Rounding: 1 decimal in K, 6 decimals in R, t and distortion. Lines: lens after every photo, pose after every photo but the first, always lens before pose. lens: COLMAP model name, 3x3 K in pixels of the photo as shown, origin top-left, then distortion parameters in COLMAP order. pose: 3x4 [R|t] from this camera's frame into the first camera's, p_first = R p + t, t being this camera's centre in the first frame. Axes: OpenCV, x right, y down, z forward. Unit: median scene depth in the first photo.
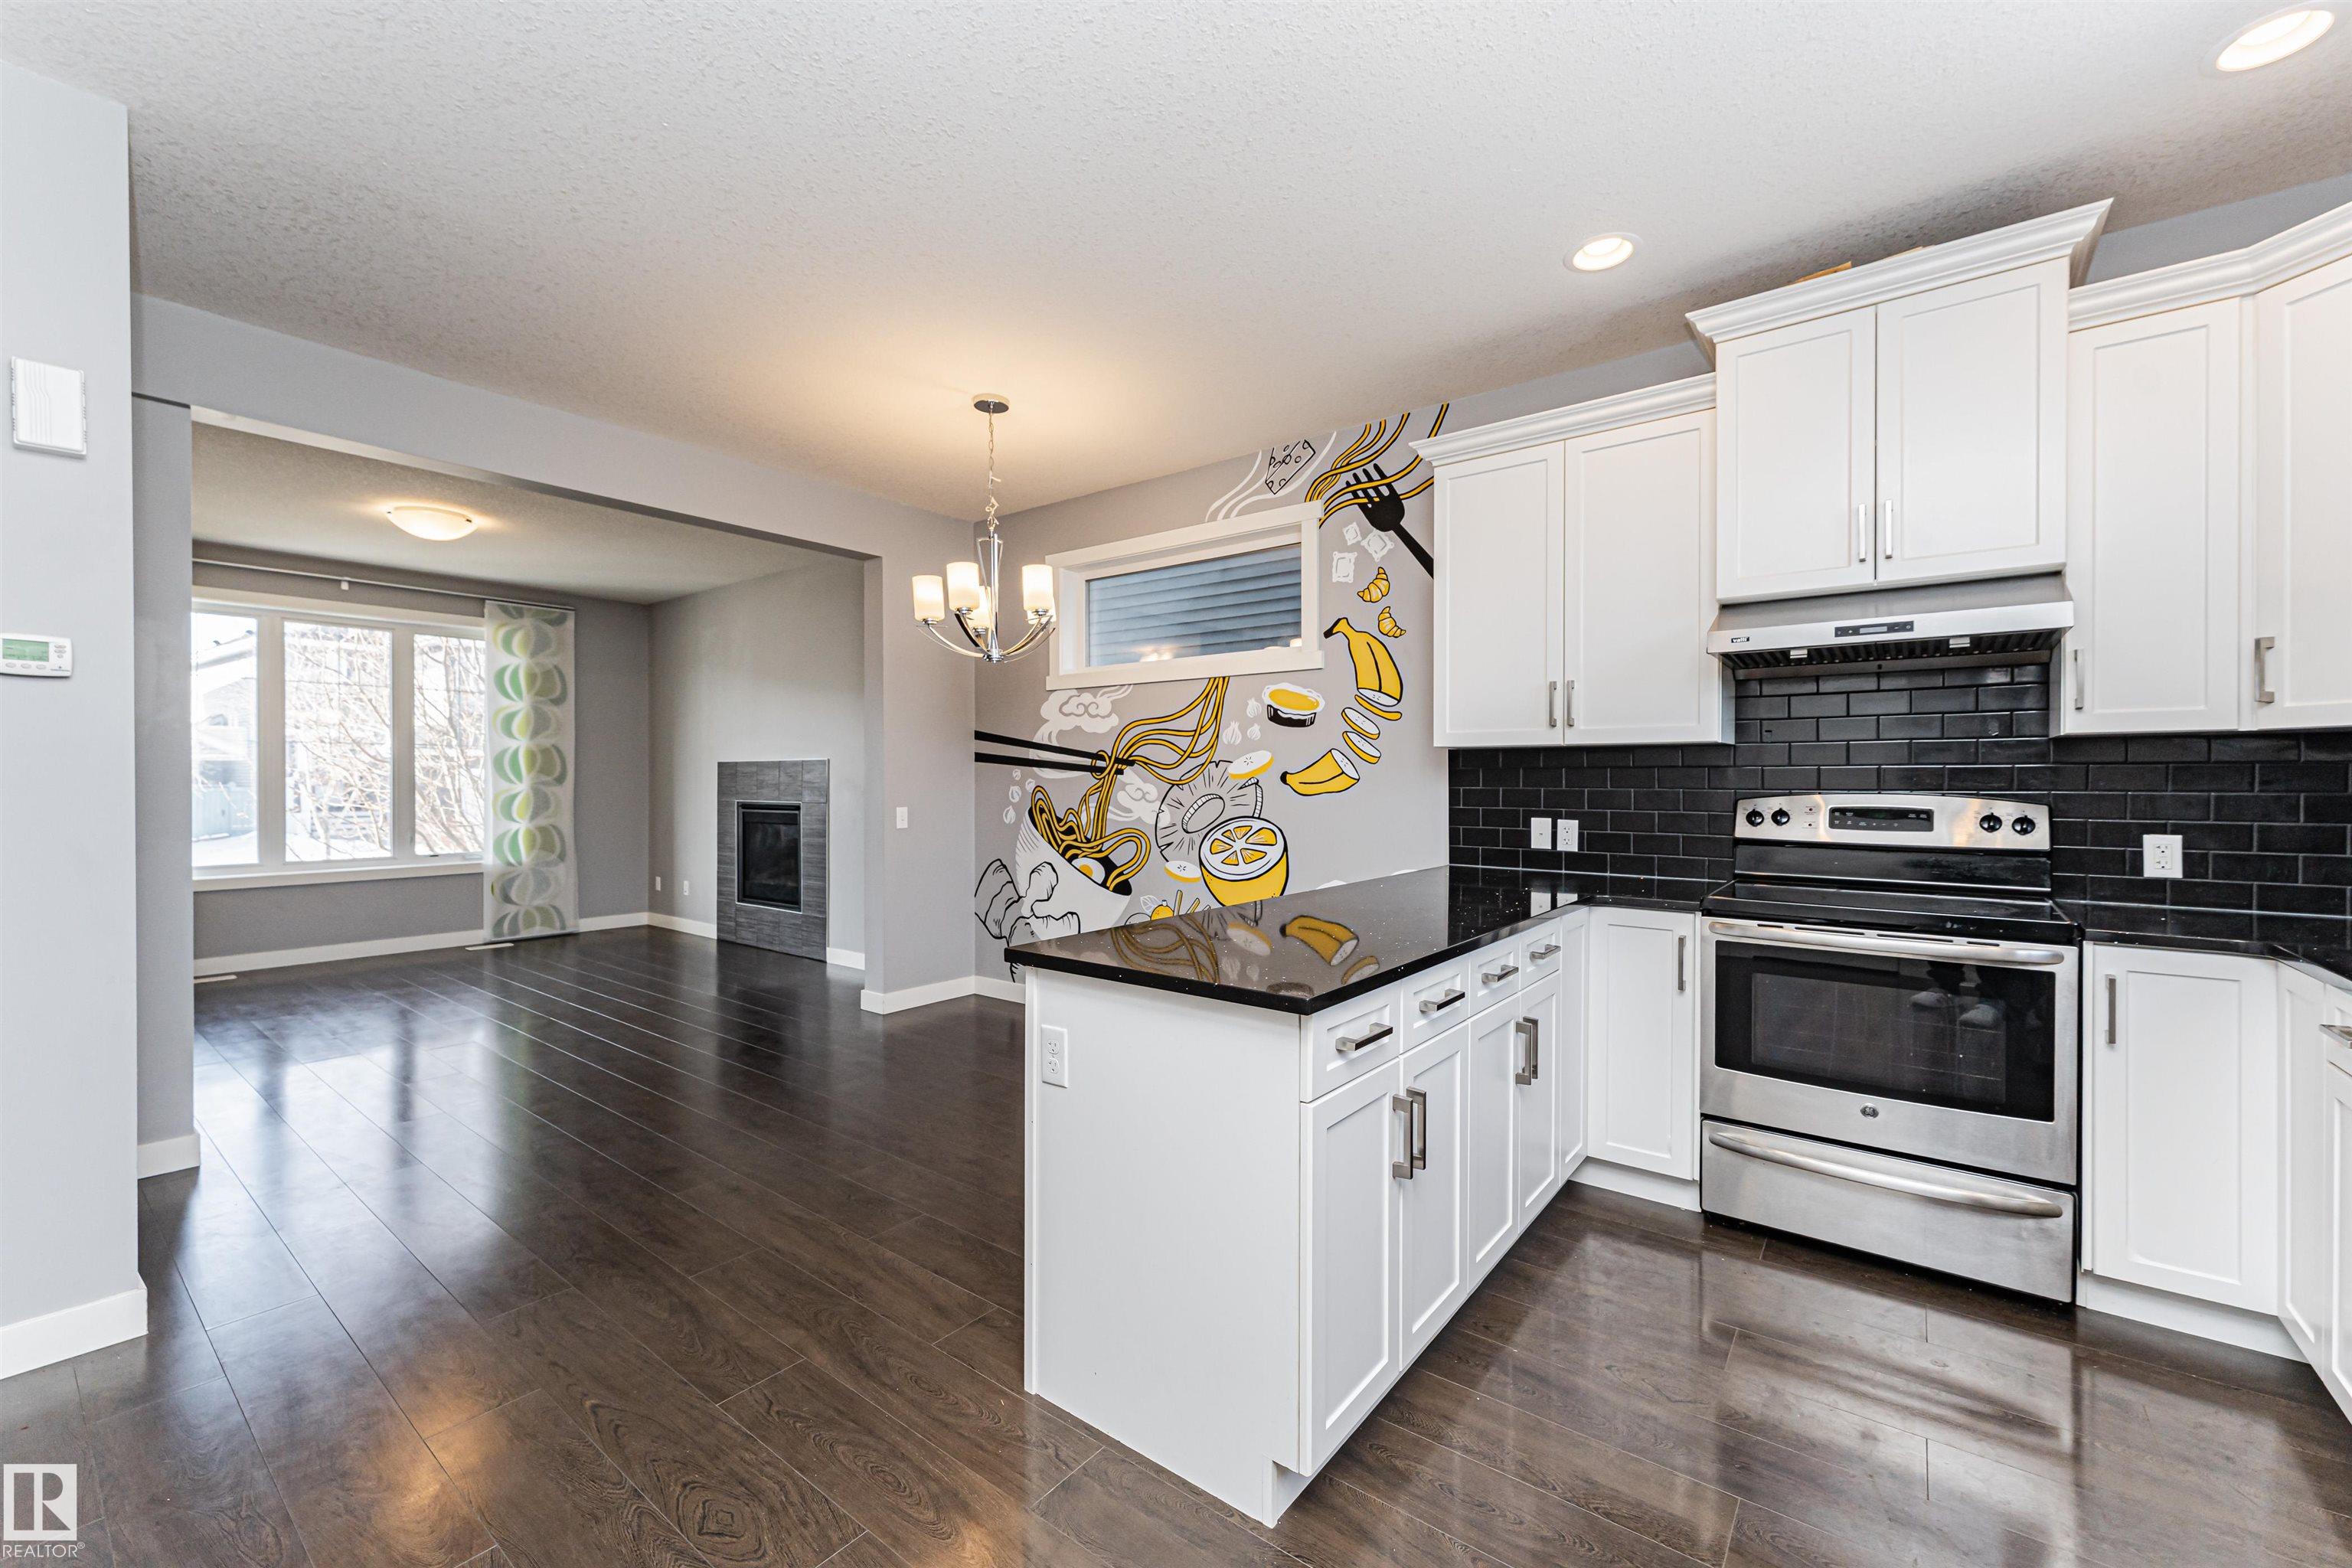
lens RADIAL K [[930.0, 0, 1173.4], [0, 930.0, 784.3], [0, 0, 1]] dist [0.002612, -0.000152]
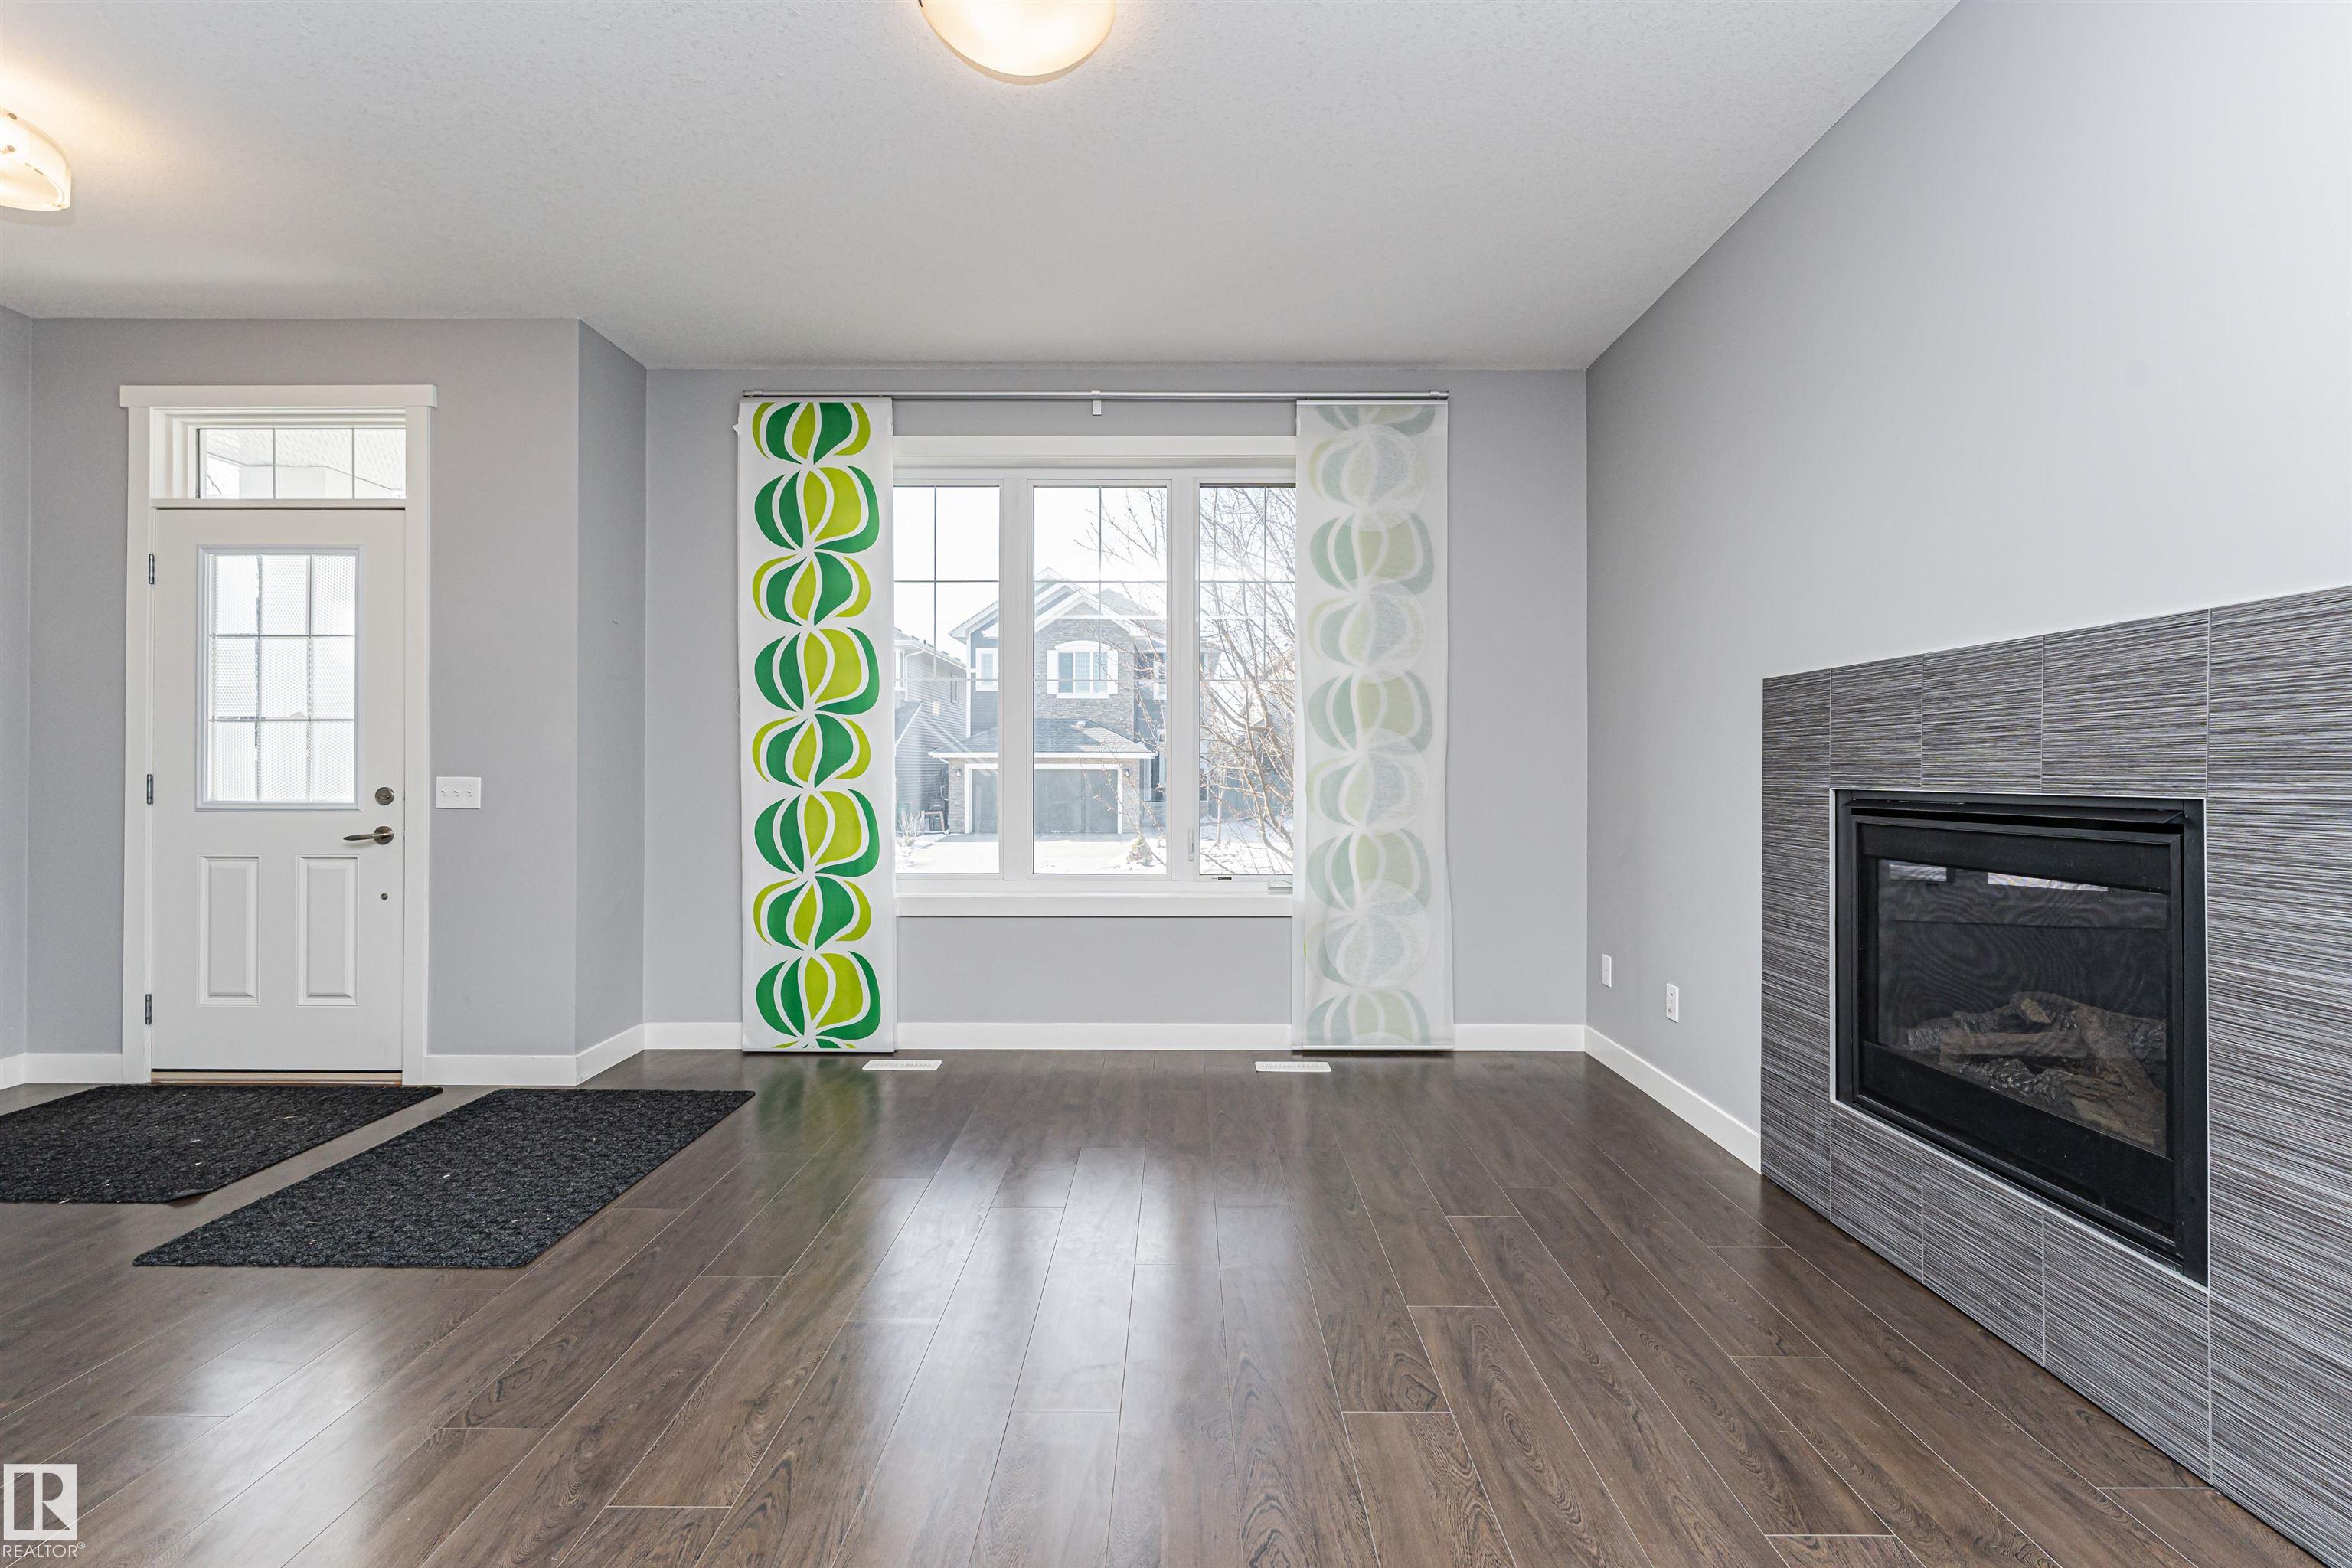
lens RADIAL K [[983.0, 0, 1173.6], [0, 983.0, 768.1], [0, 0, 1]] dist [-0.001545, -0.000360]
pose [[0.600906, -0.000820, -0.799319, -0.534426], [-0.005525, 0.999971, -0.005179, 0.022002], [0.799300, 0.007528, 0.600884, 0.974351]]
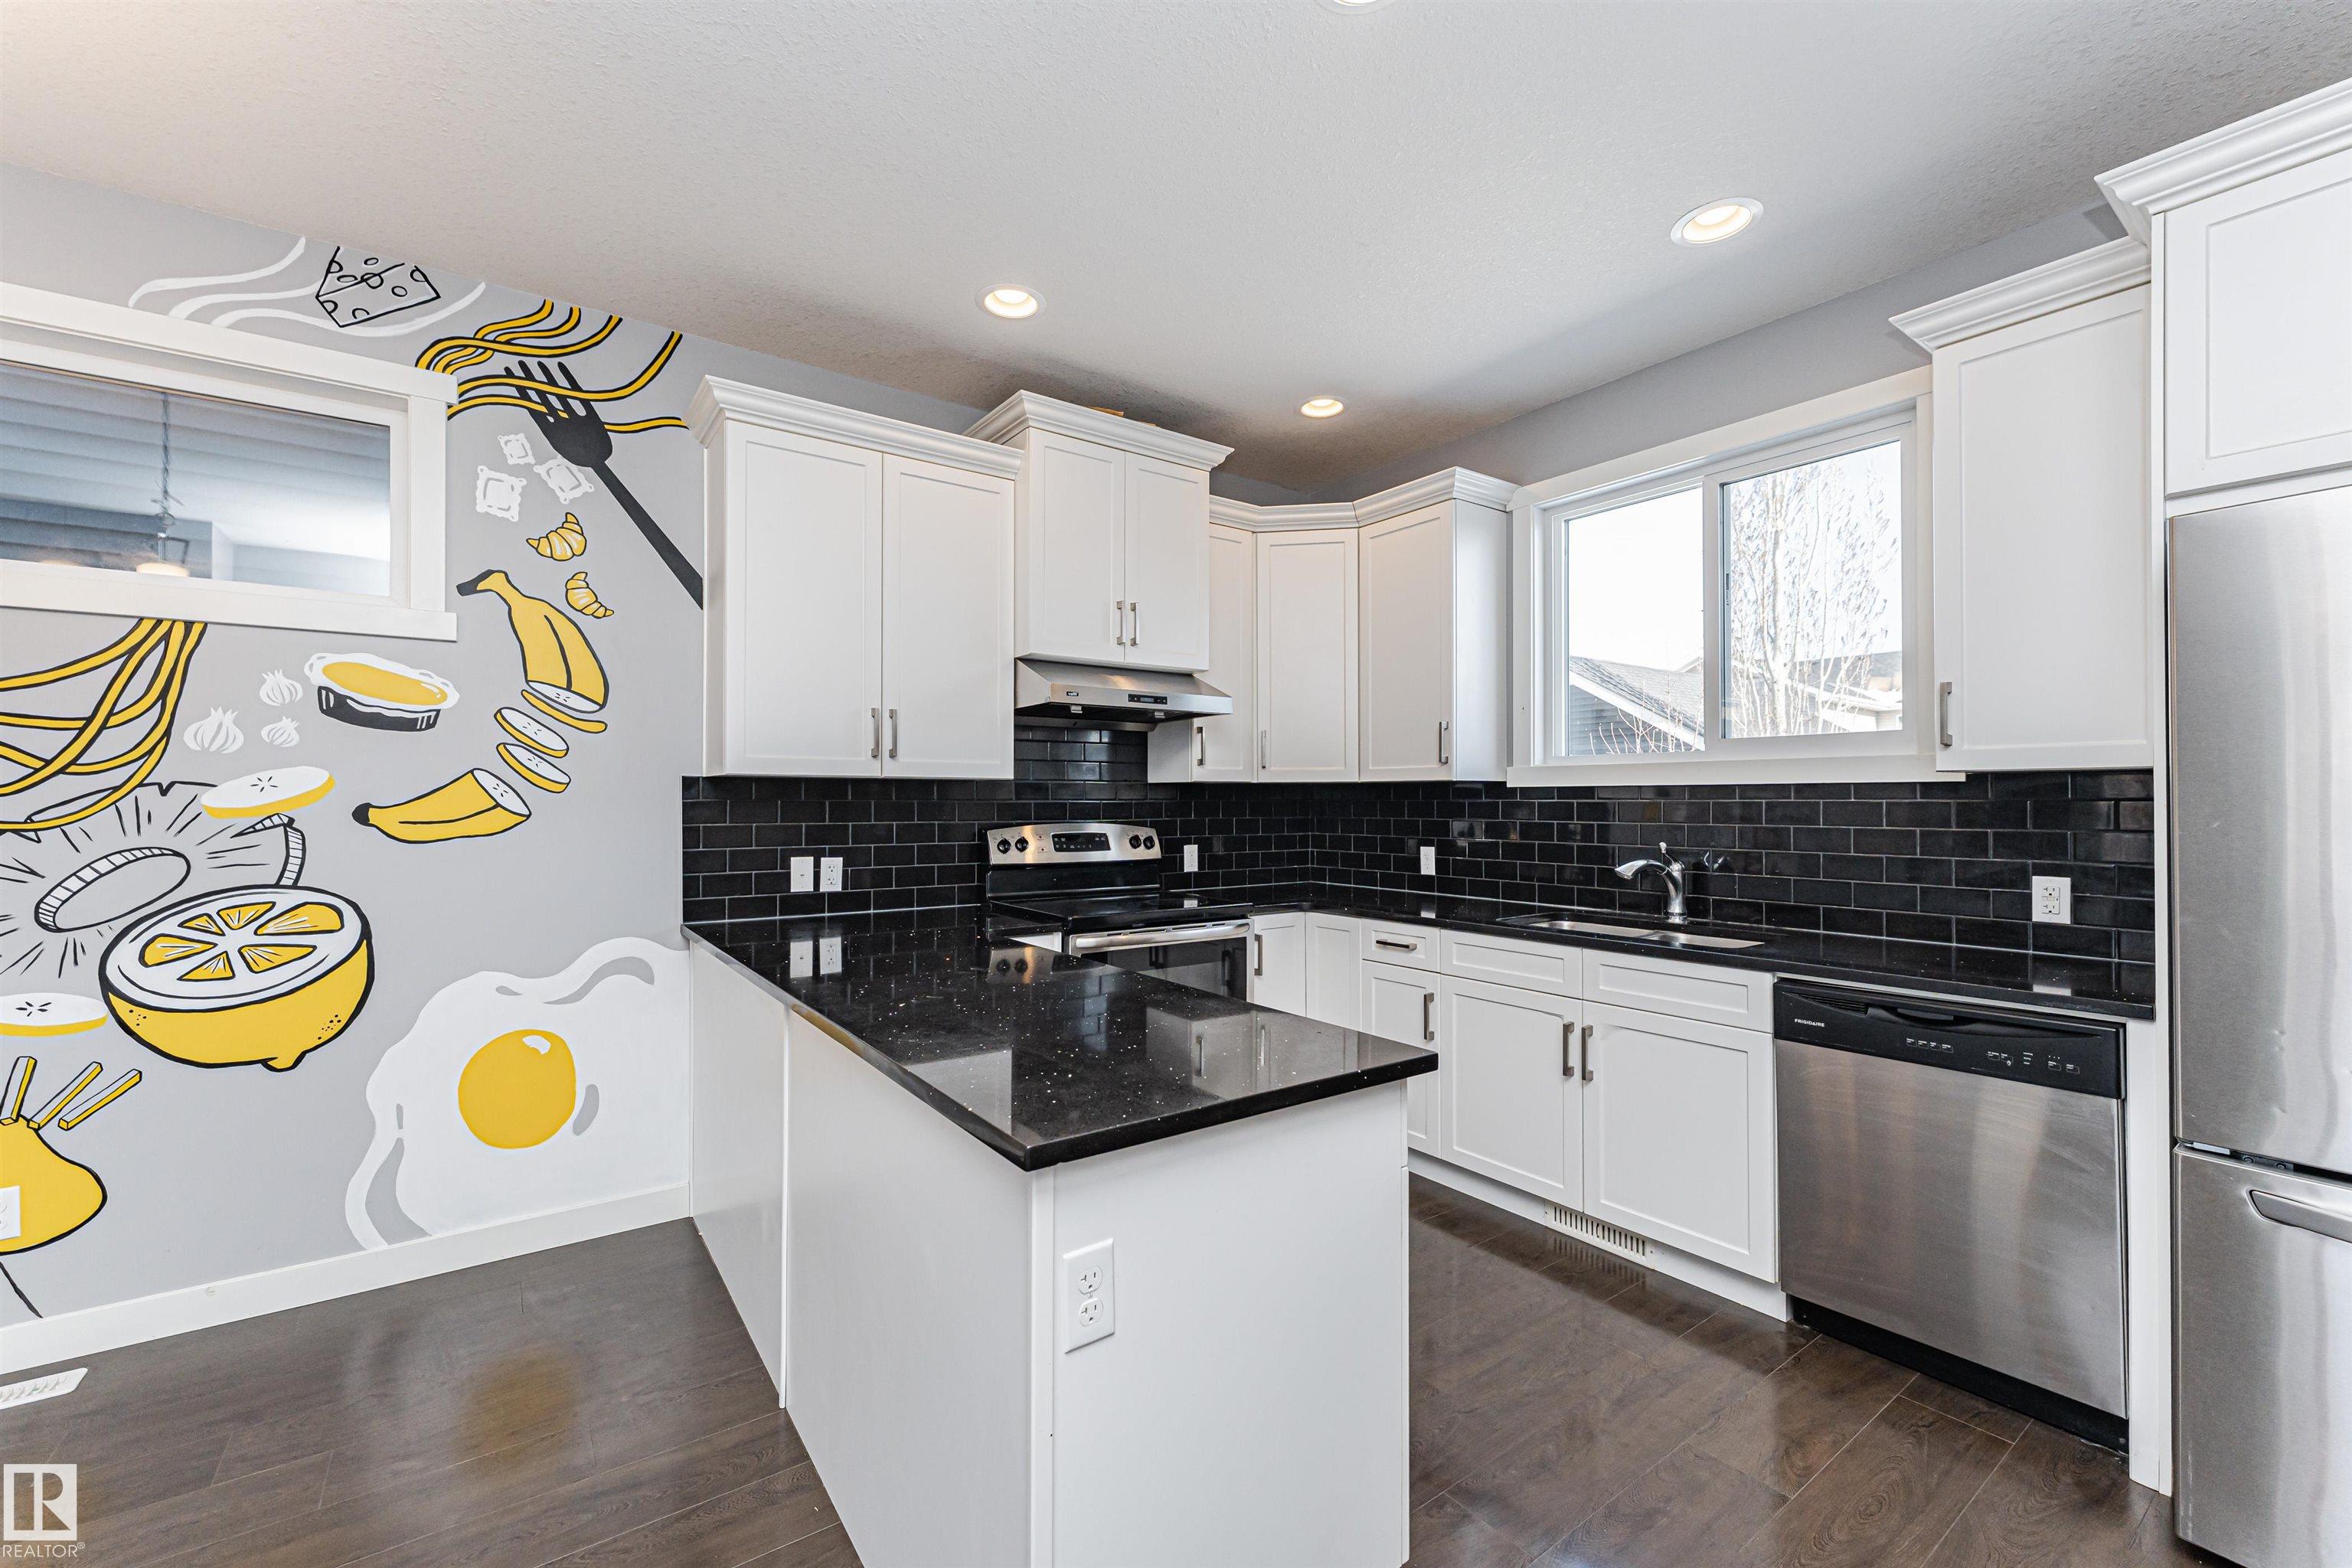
lens RADIAL K [[944.4, 0, 1167.2], [0, 944.4, 796.1], [0, 0, 1]] dist [-0.000562, -0.000238]
pose [[0.294737, 0.004942, 0.955566, -0.286857], [0.006027, 0.999957, -0.007030, -0.010717], [-0.955559, 0.007831, 0.294695, 0.318806]]
